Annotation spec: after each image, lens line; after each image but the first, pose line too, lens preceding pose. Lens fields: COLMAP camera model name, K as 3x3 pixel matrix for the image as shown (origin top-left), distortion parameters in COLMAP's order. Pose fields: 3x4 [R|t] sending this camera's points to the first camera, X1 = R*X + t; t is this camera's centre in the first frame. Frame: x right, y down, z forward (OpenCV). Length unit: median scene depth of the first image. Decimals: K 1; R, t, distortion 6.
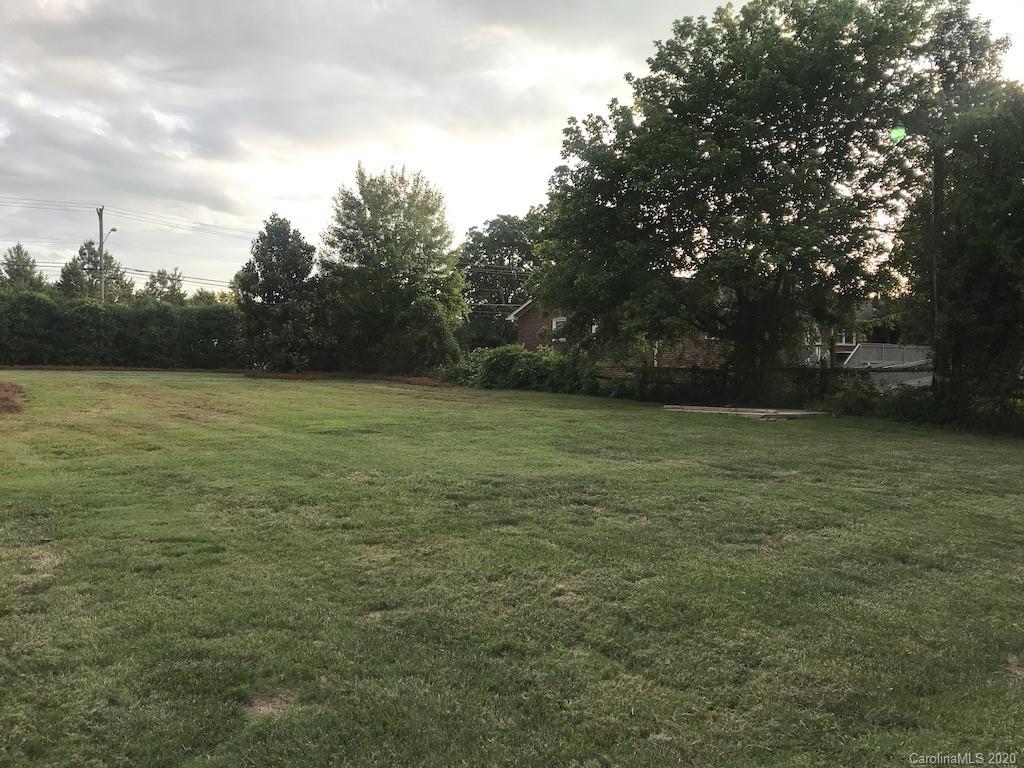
lens RADIAL K [[946.7, 0, 516.1], [0, 946.7, 383.3], [0, 0, 1]] dist [0.085794, -0.016045]
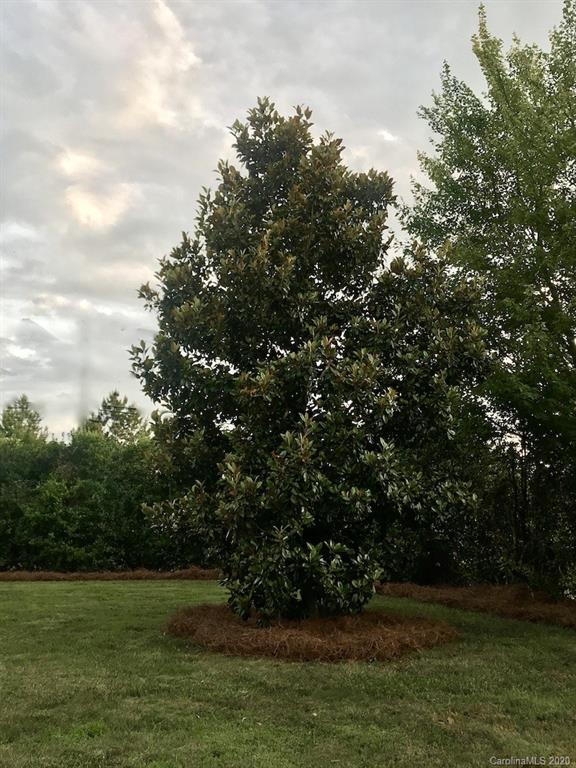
lens RADIAL K [[826.7, 0, 289.0], [0, 826.7, 382.8], [0, 0, 1]] dist [0.026070, 0.000000]
pose [[0.951435, -0.069518, -0.299897, -0.167756], [0.011029, 0.981241, -0.192468, -0.031003], [0.307651, 0.179814, 0.934354, 0.757885]]
